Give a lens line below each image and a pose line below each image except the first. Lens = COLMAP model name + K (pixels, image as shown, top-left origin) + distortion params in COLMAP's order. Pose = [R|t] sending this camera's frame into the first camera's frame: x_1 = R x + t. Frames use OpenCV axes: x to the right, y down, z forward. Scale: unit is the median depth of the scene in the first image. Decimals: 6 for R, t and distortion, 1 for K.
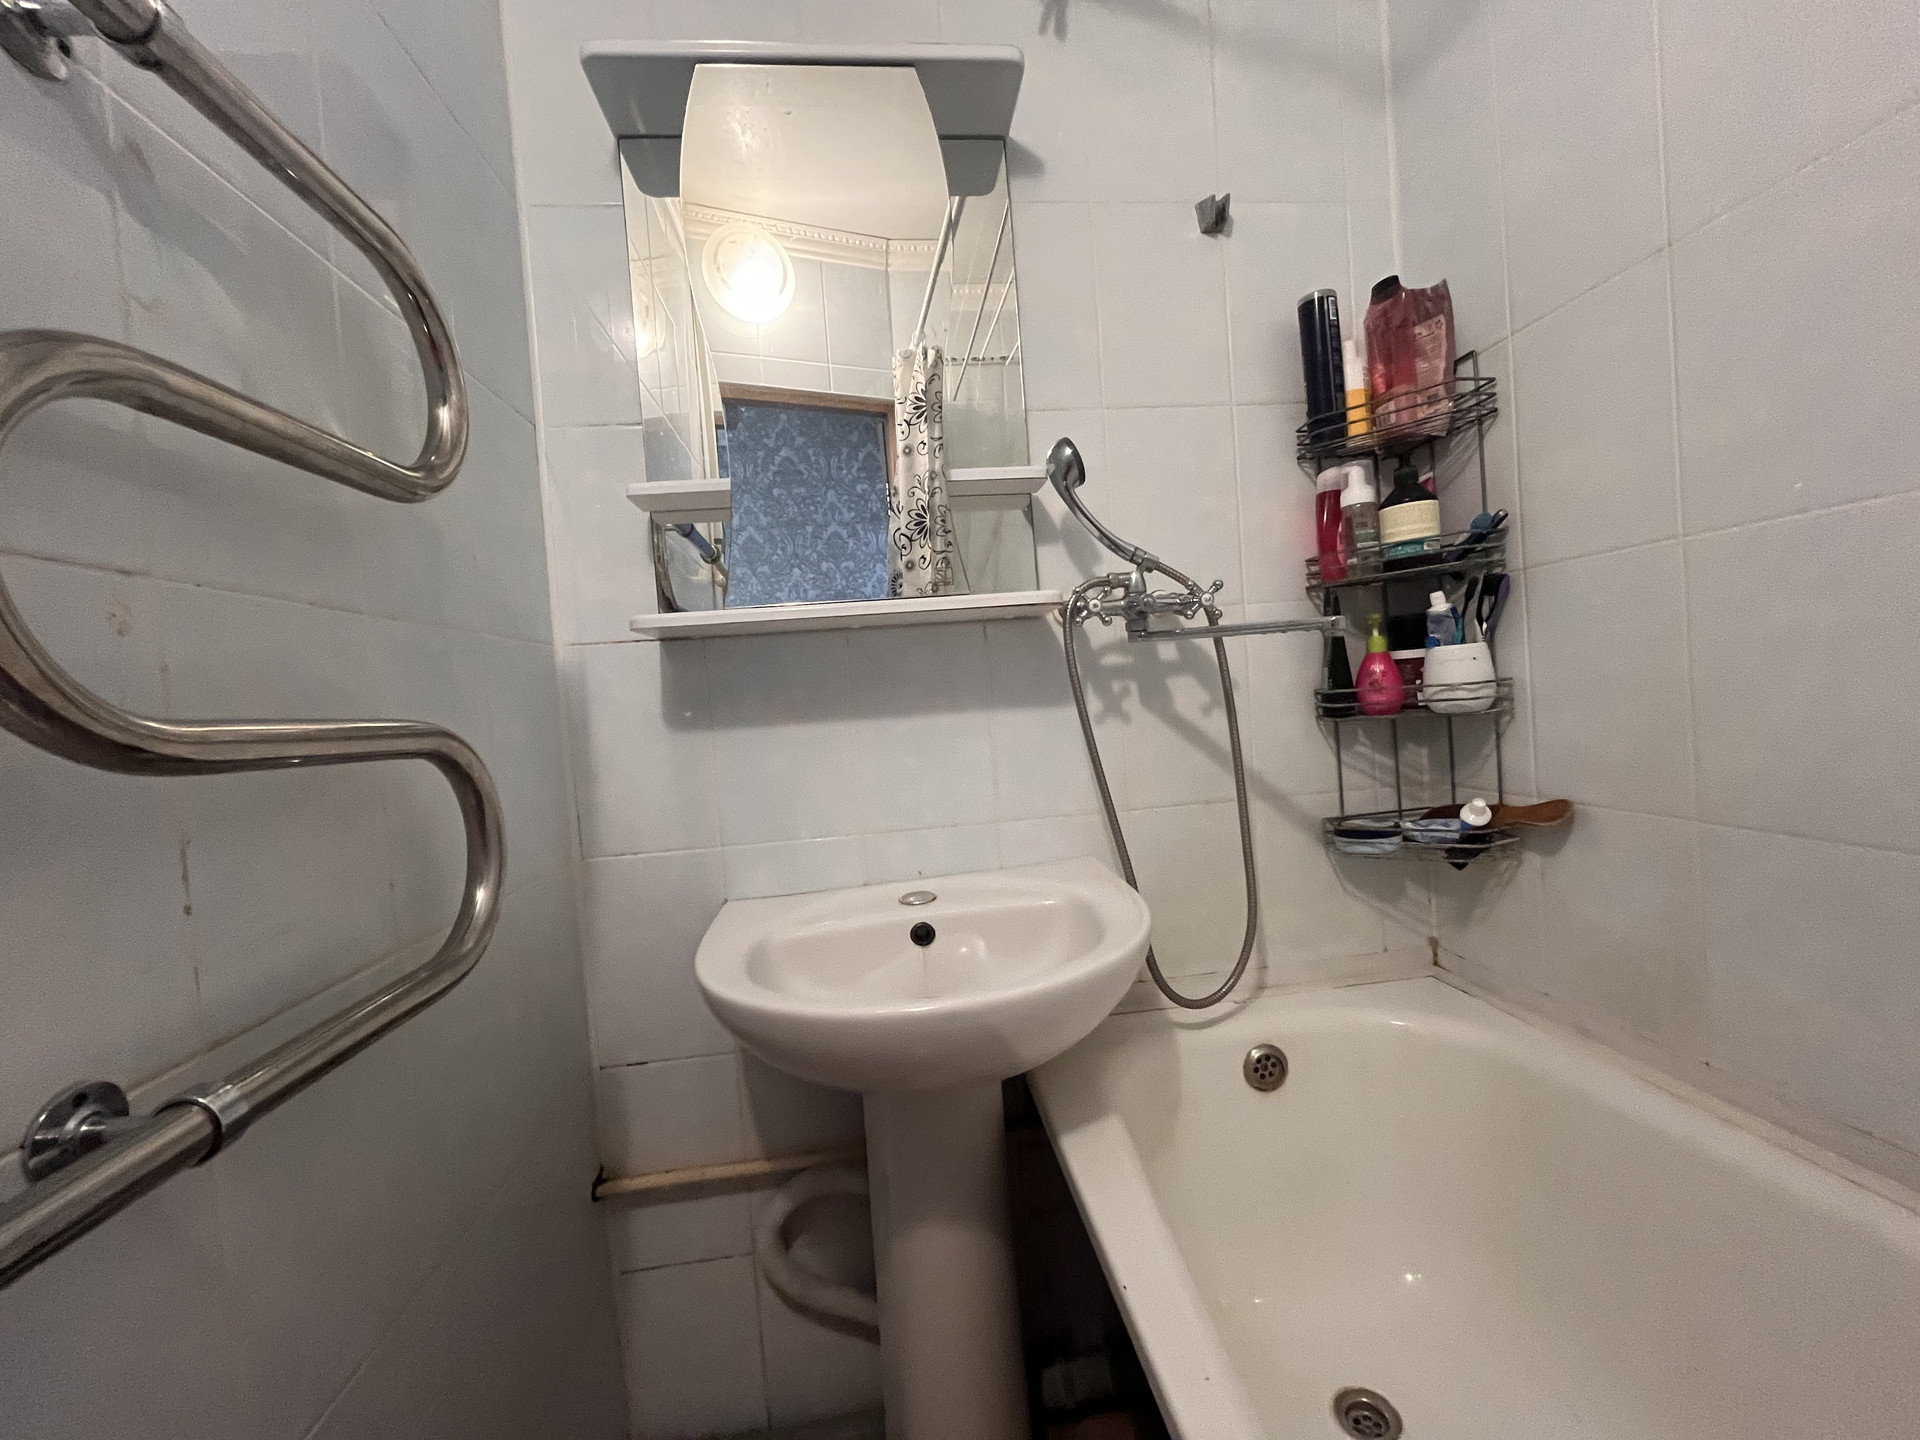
lens RADIAL K [[772.5, 0, 960.0], [0, 772.5, 720.0], [0, 0, 1]] dist [-0.005683, -0.000349]
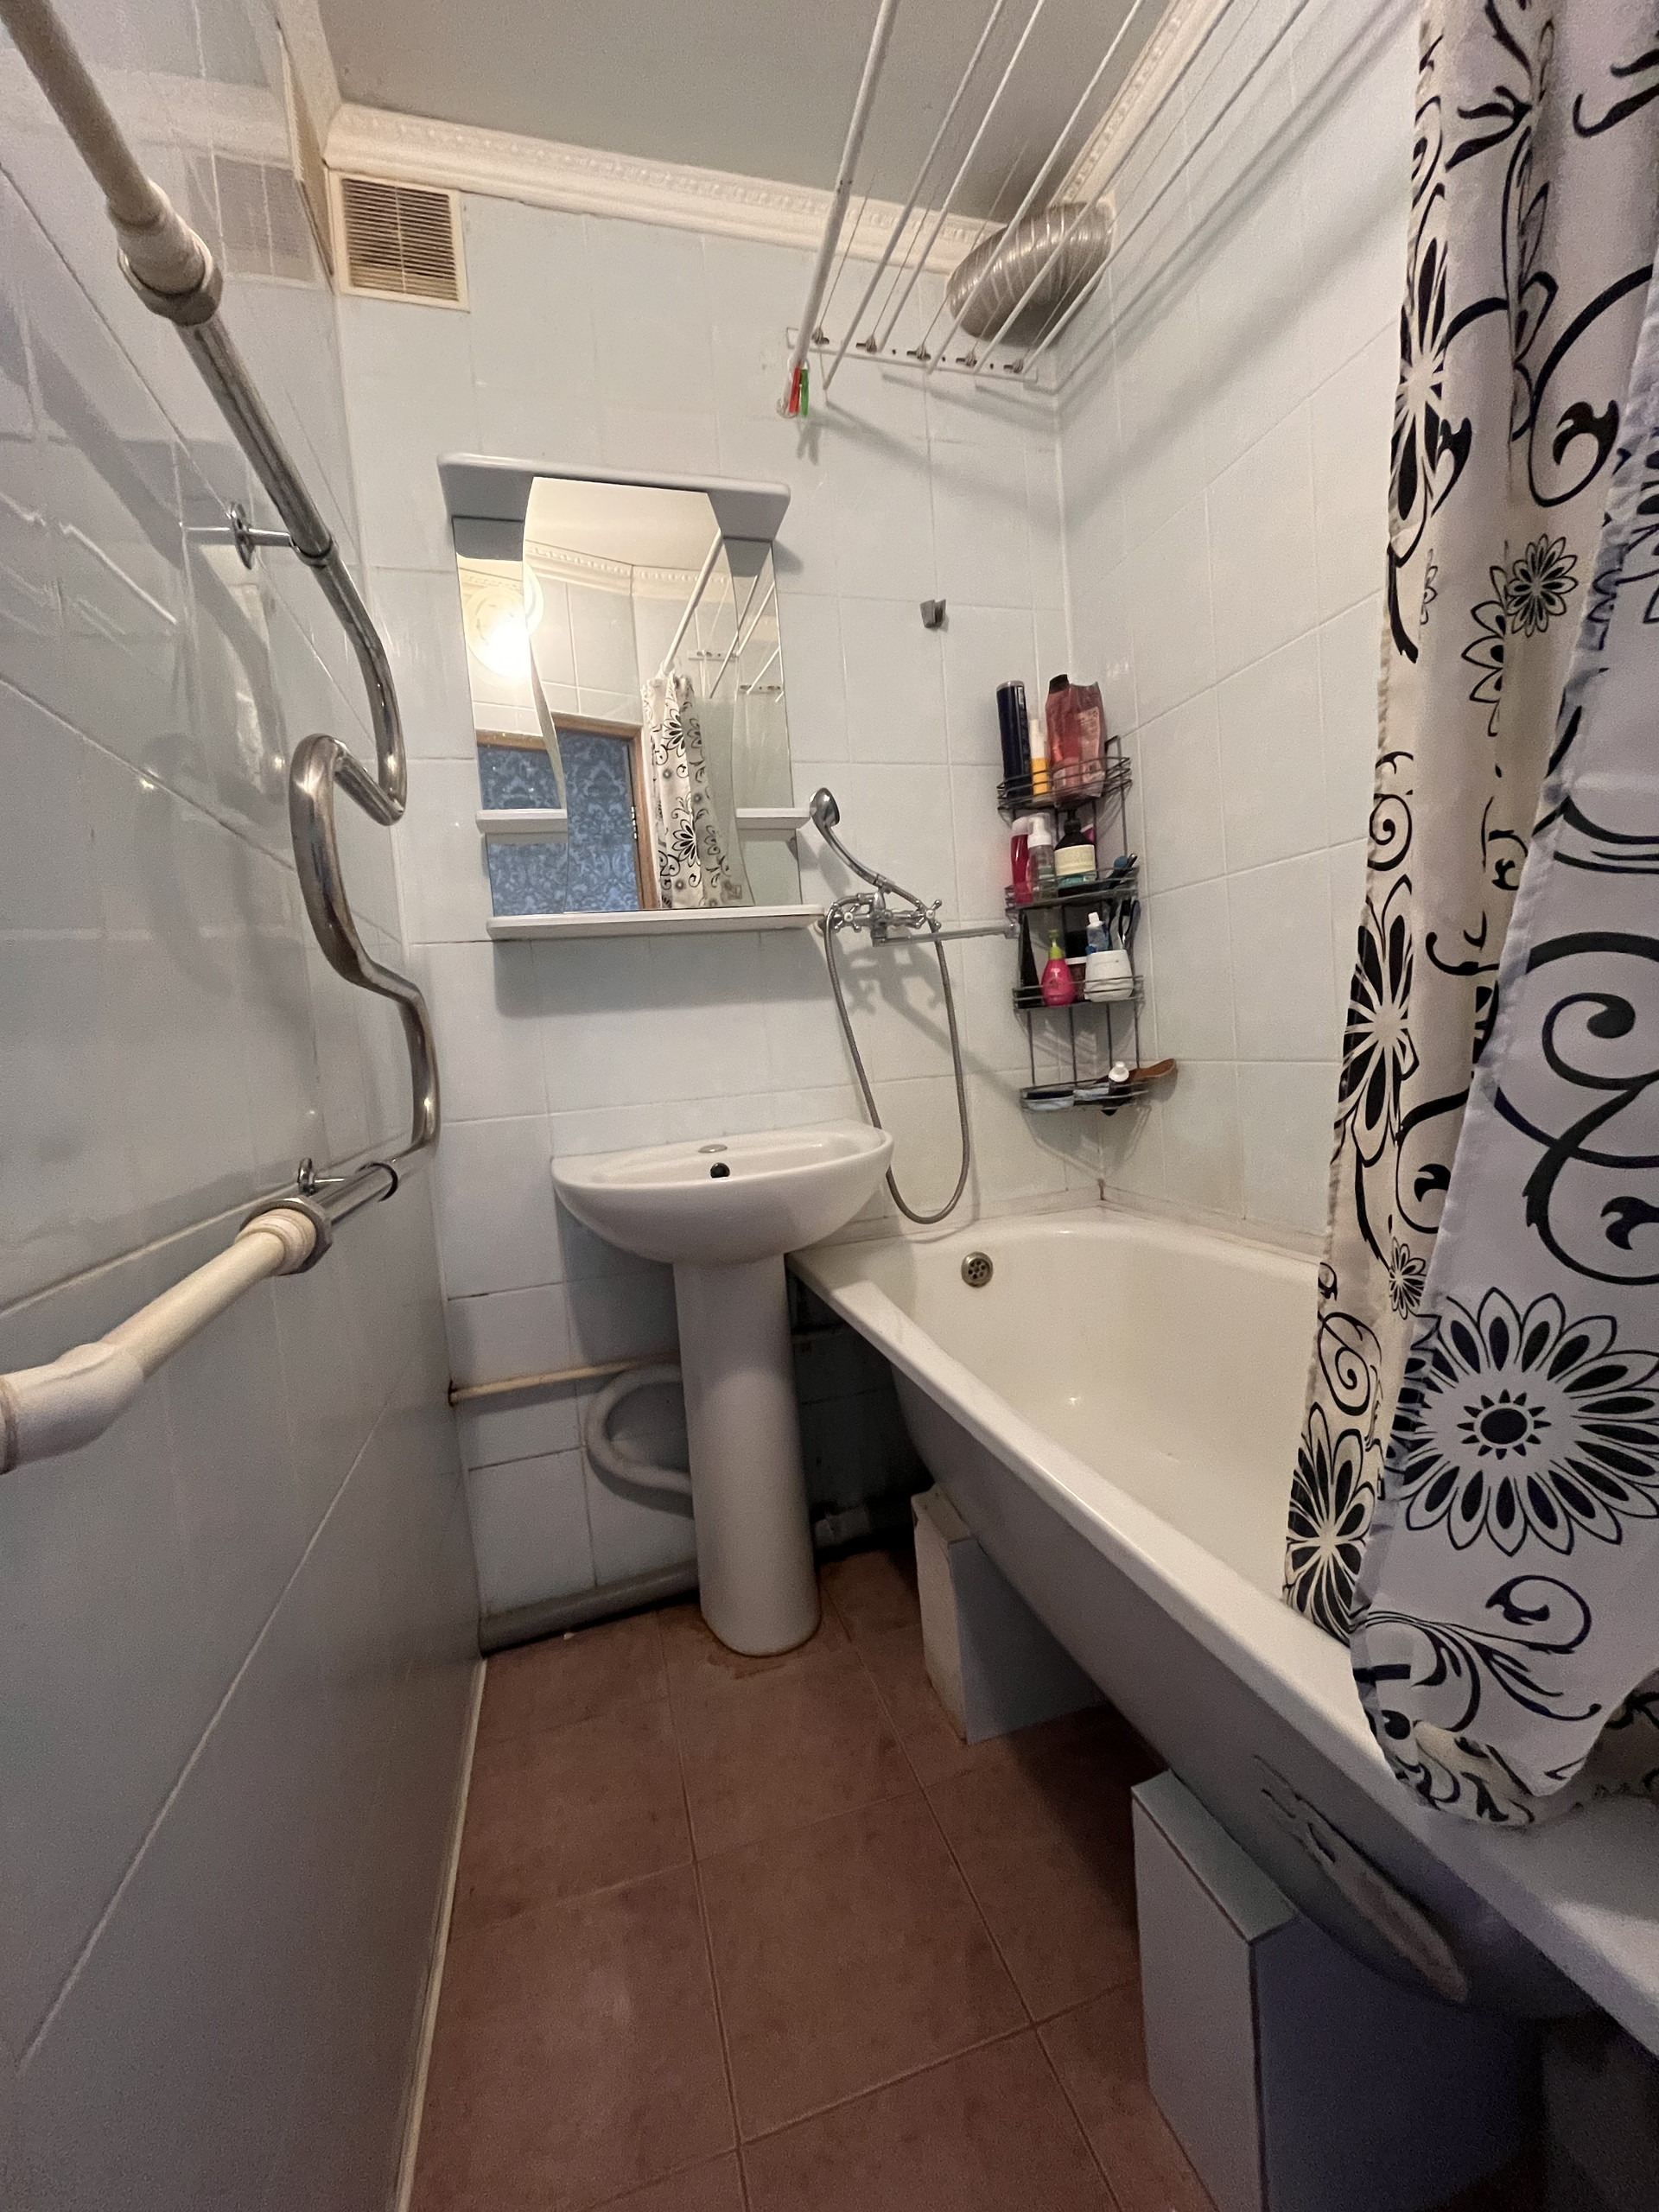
lens RADIAL K [[890.0, 0, 827.7], [0, 890.0, 1102.7], [0, 0, 1]] dist [-0.005683, -0.000349]
pose [[0.984449, -0.018036, 0.174743, -0.119238], [0.013015, 0.999470, 0.029836, 0.111222], [-0.175189, -0.027098, 0.984162, -0.453961]]
